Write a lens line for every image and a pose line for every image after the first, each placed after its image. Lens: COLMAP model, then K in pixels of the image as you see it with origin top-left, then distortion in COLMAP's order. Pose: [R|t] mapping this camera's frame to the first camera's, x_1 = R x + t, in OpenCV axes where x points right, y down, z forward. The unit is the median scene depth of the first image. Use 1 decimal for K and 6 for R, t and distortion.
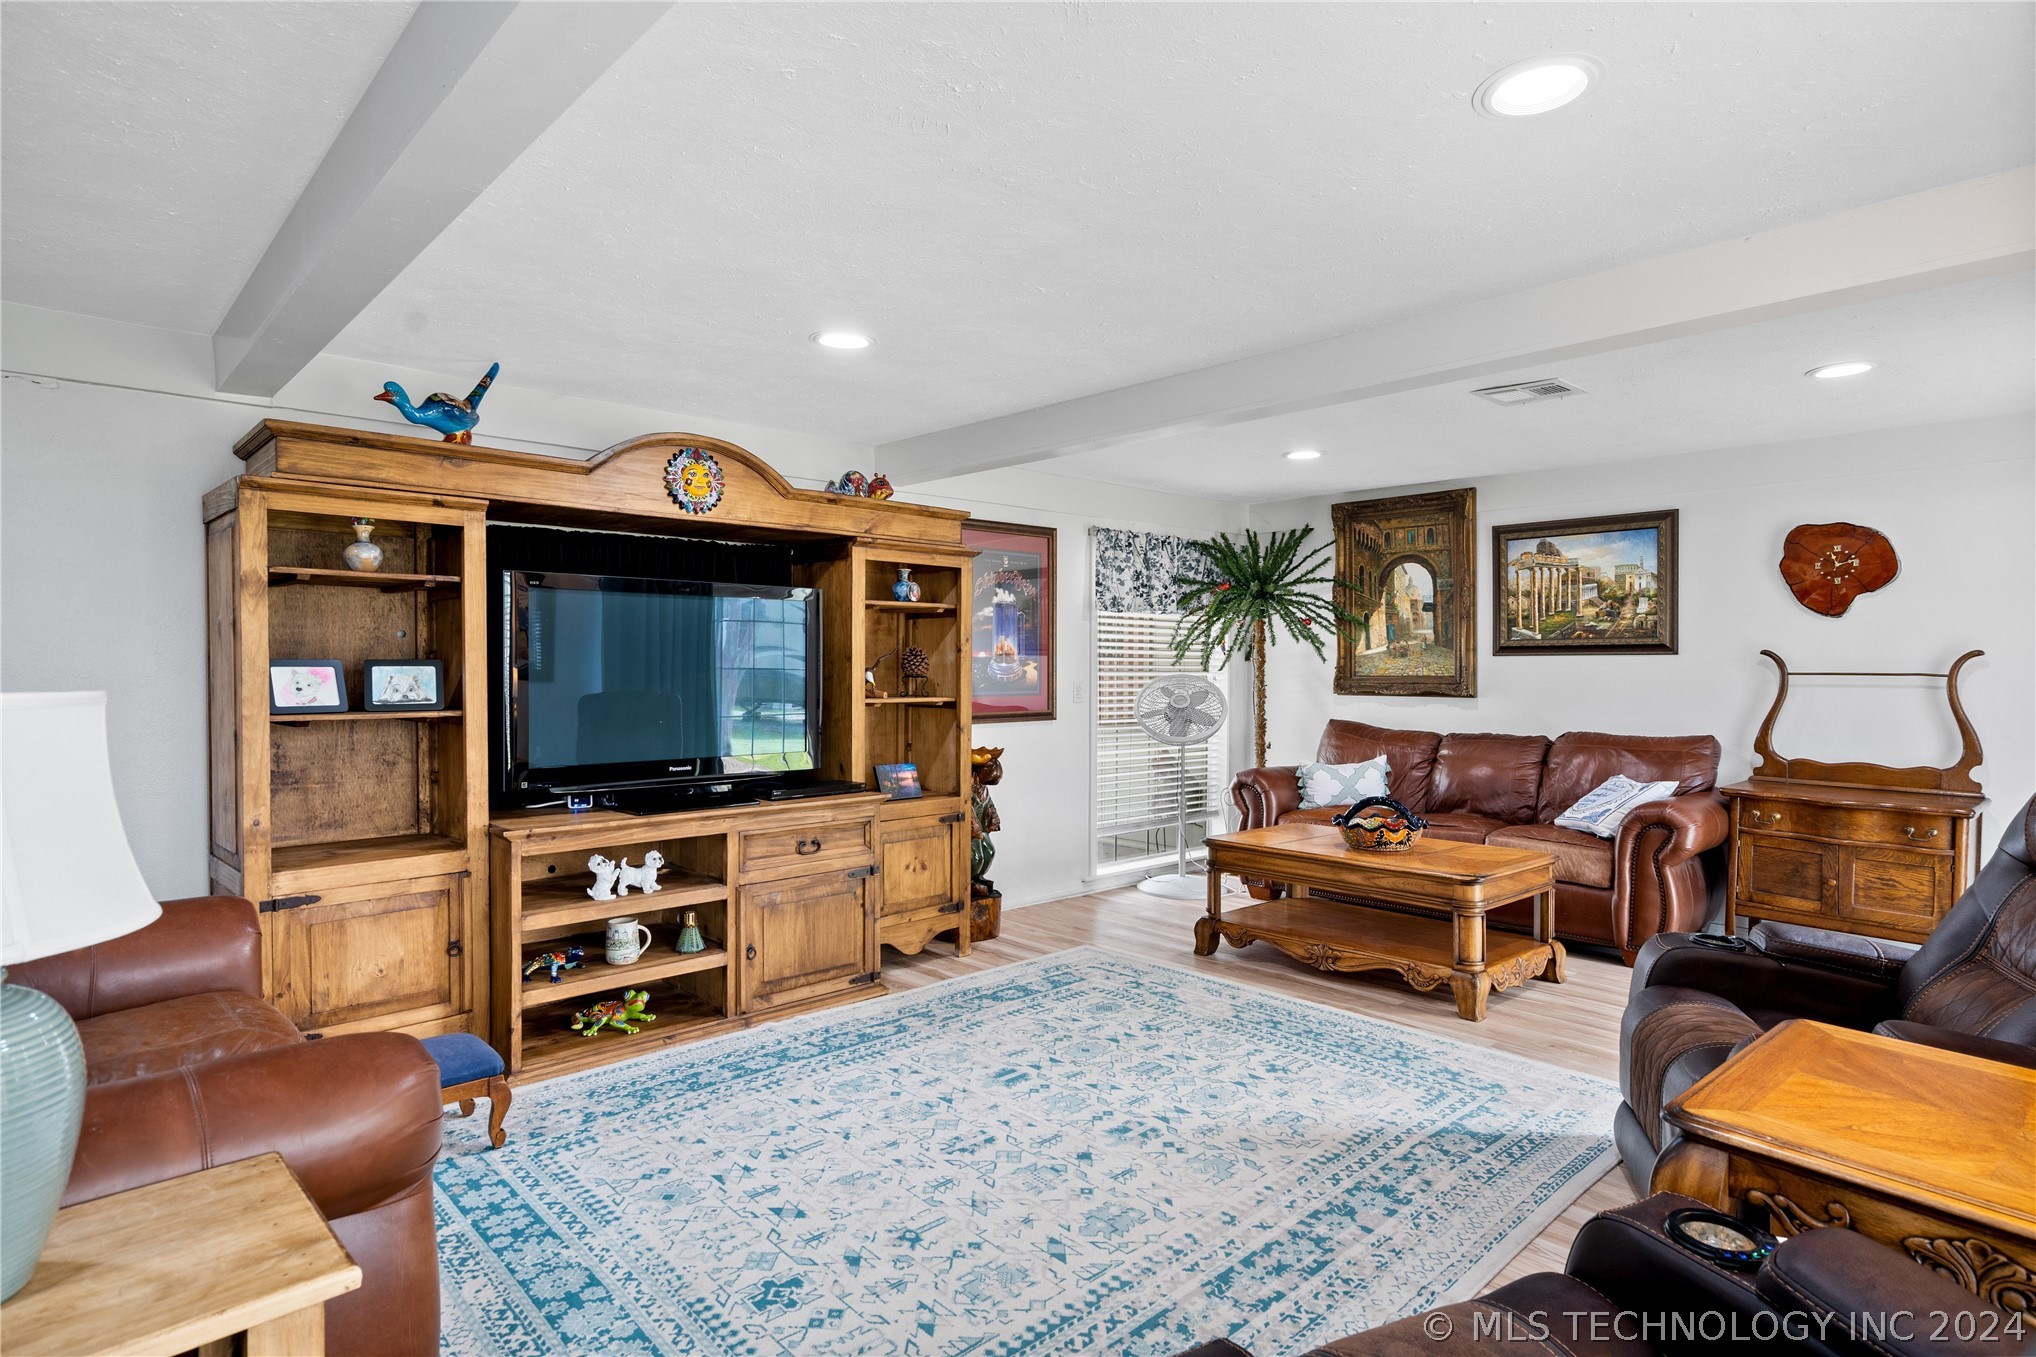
lens RADIAL K [[1068.0, 0, 1032.3], [0, 1068.0, 674.9], [0, 0, 1]] dist [-0.002230, 0.002140]
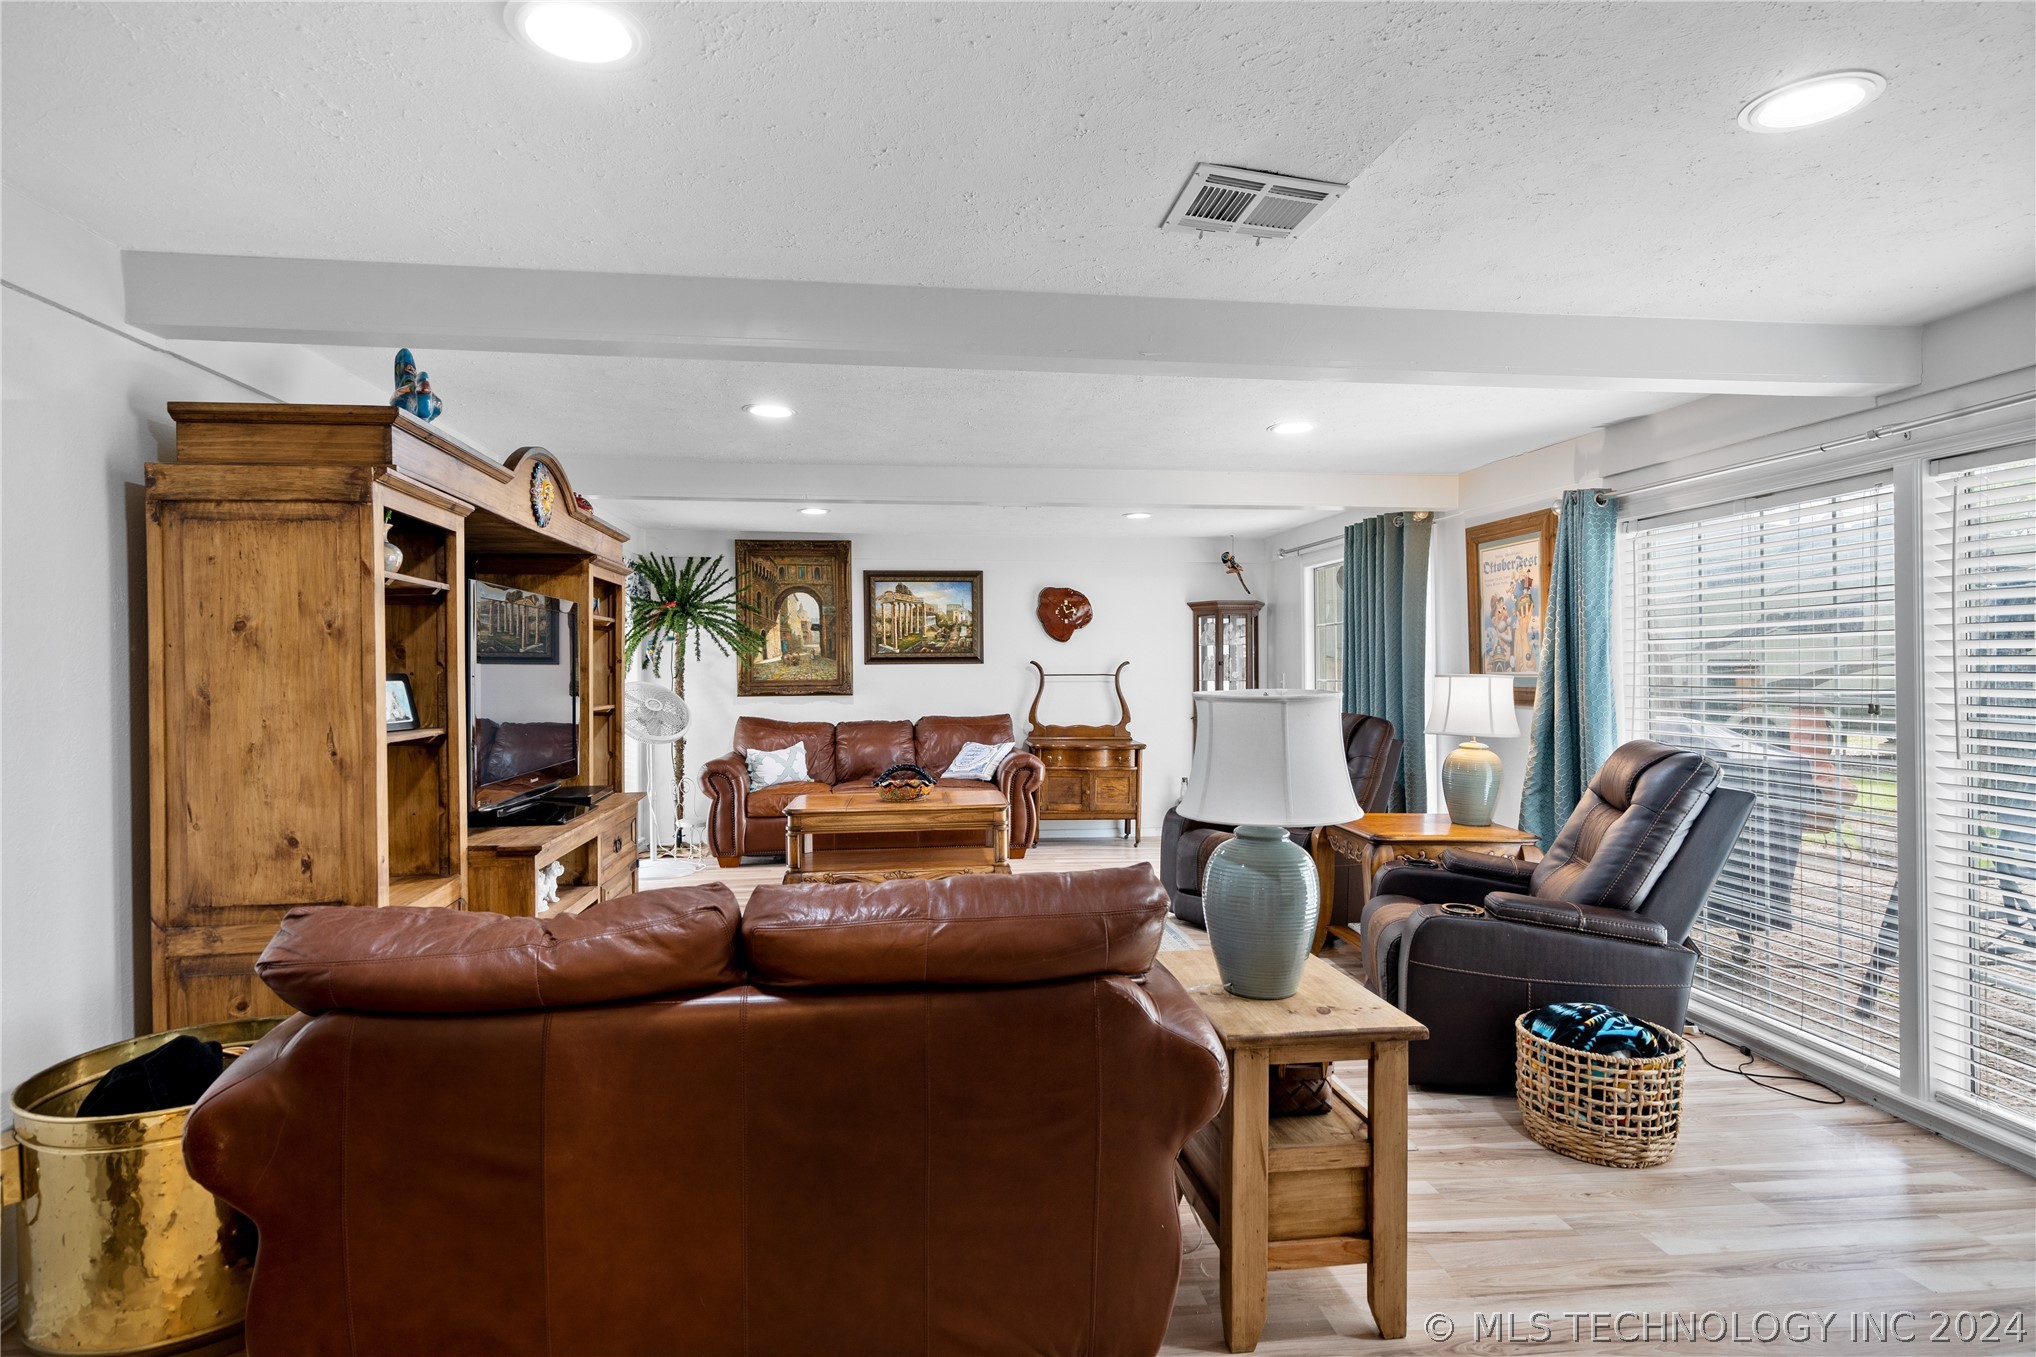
lens RADIAL K [[1068.0, 0, 1005.4], [0, 1068.0, 679.2], [0, 0, 1]] dist [-0.002230, 0.002140]
pose [[0.599548, -0.013911, 0.800218, -0.741349], [0.014102, 0.999877, 0.006816, -0.007661], [-0.800215, 0.007198, 0.599670, 0.040337]]
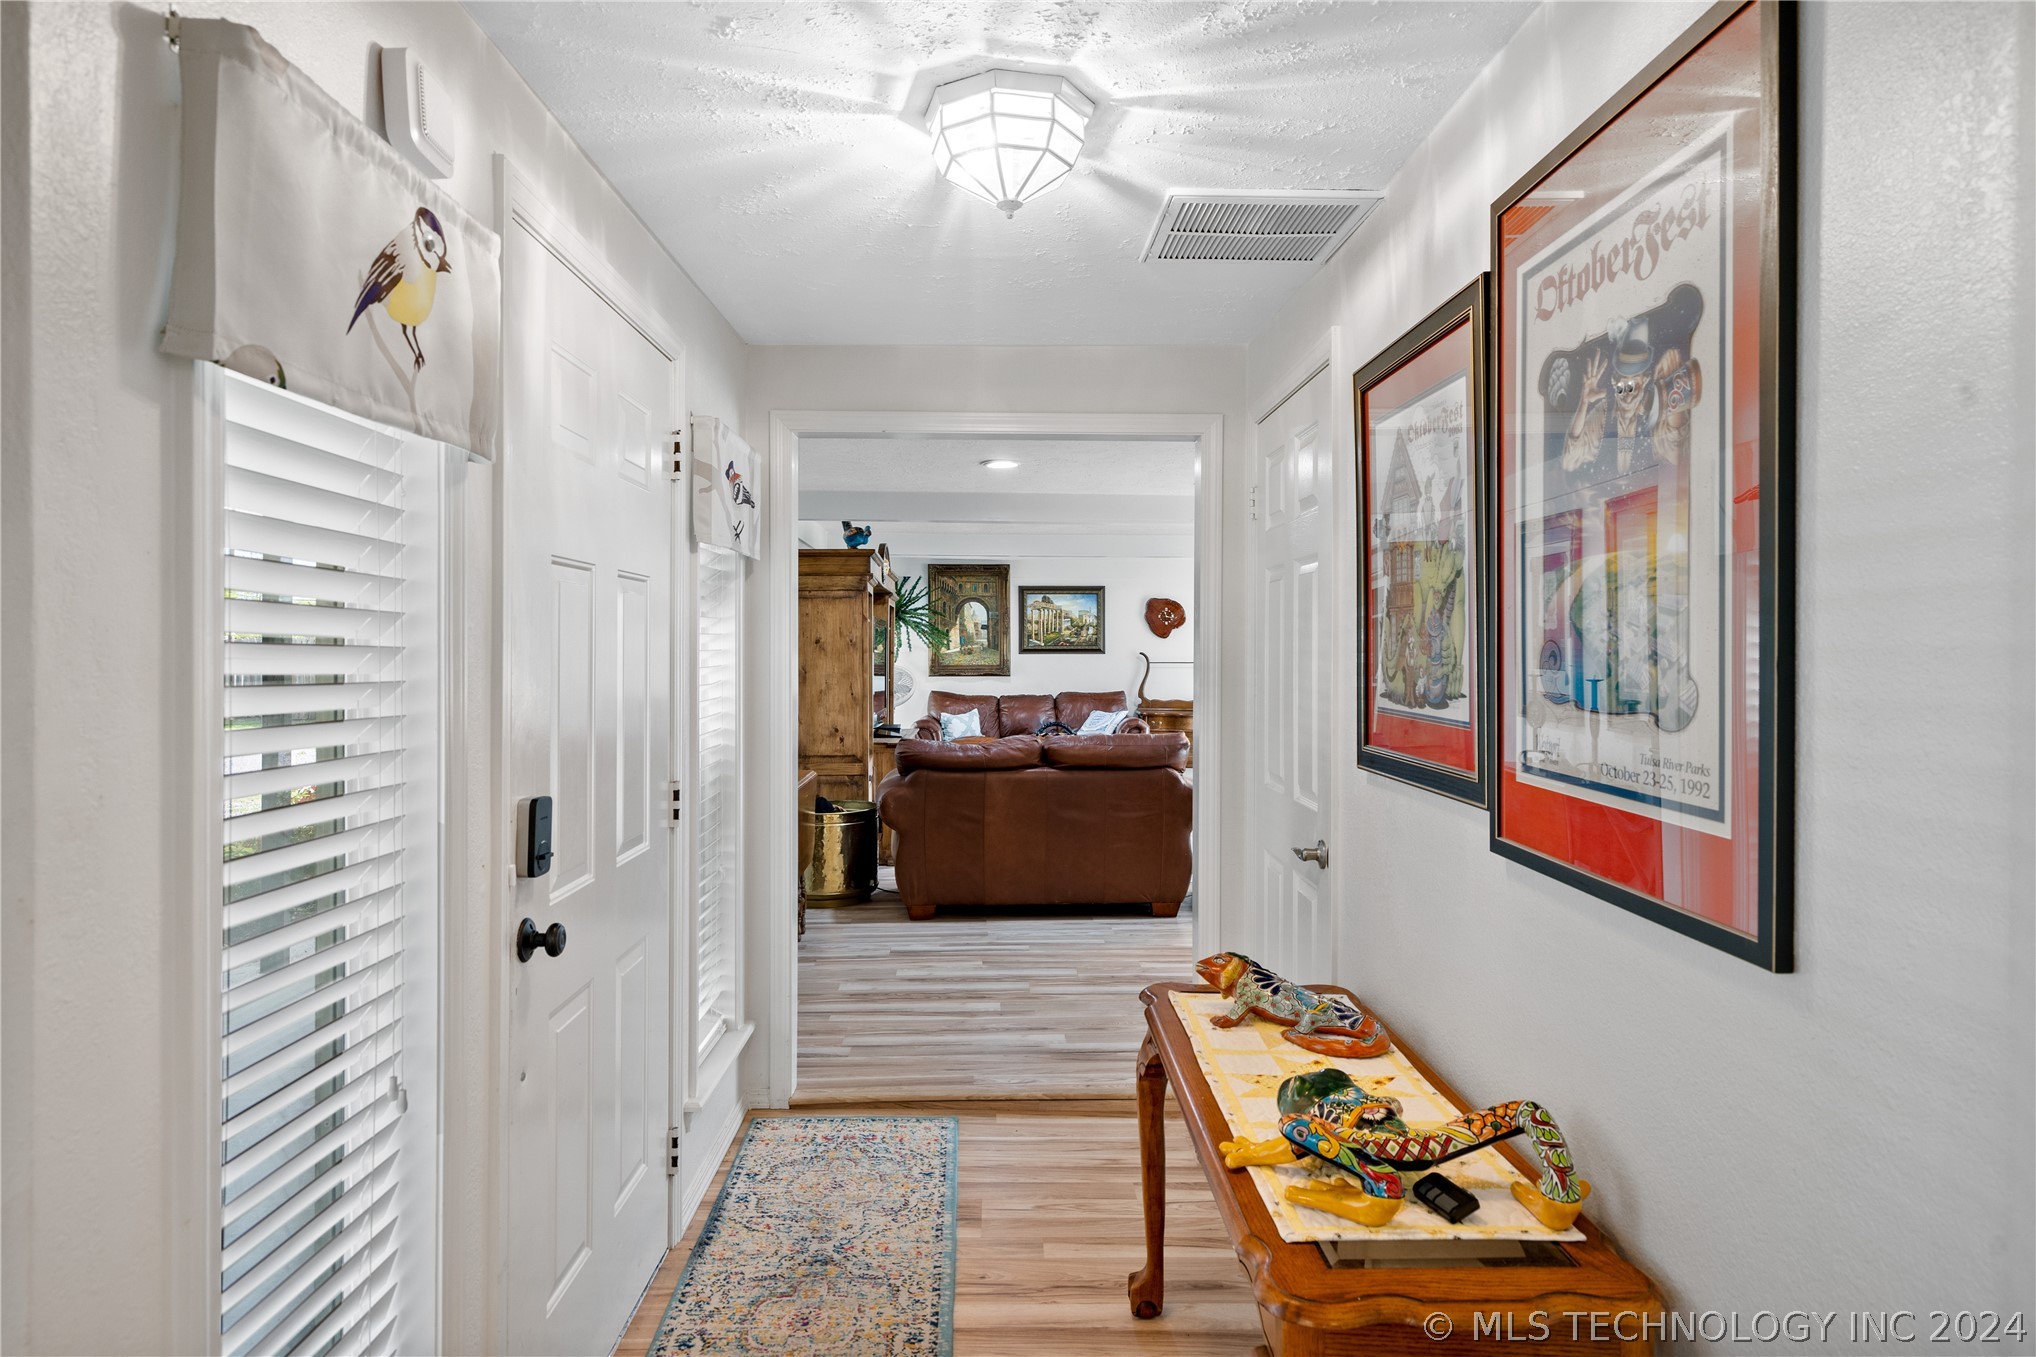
lens RADIAL K [[1192.7, 0, 1017.8], [0, 1192.7, 663.8], [0, 0, 1]] dist [0.001621, -0.000491]
pose [[0.659124, -0.008927, 0.751981, -1.540154], [0.008084, 0.999956, 0.004785, -0.014182], [-0.751990, 0.002925, 0.659168, -0.523854]]
